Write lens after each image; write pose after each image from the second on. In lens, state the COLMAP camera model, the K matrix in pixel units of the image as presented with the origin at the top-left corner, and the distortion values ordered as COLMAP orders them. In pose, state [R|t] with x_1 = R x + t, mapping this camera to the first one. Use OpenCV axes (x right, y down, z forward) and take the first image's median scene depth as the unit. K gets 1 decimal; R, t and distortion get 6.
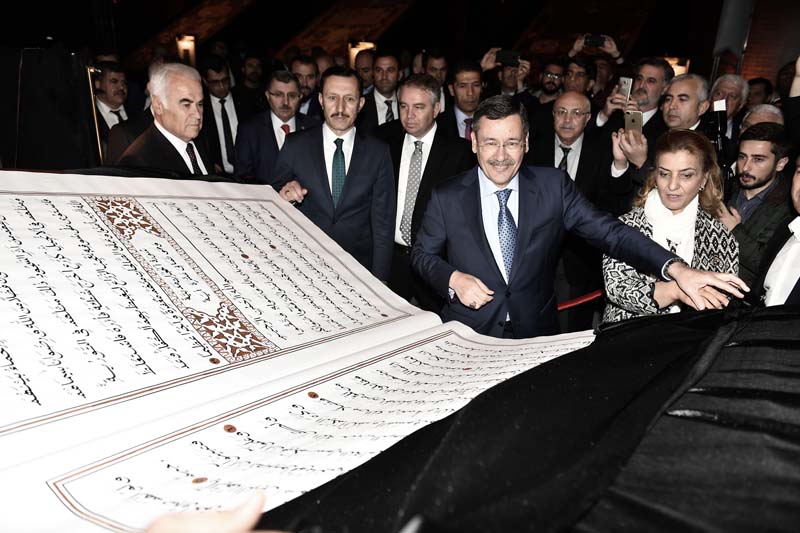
lens RADIAL K [[601.4, 0, 399.4], [0, 601.4, 265.5], [0, 0, 1]] dist [-0.021829, -0.016138]
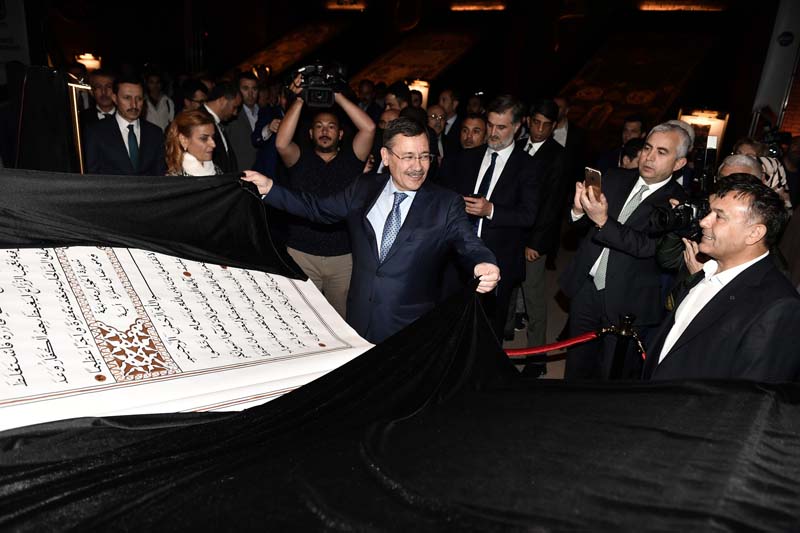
lens RADIAL K [[554.4, 0, 397.5], [0, 554.4, 251.8], [0, 0, 1]] dist [-0.035554, -0.004407]
pose [[0.989379, 0.086054, -0.117148, 0.241637], [-0.092652, 0.994336, -0.052080, -0.043735], [0.112002, 0.062381, 0.991748, 0.116055]]
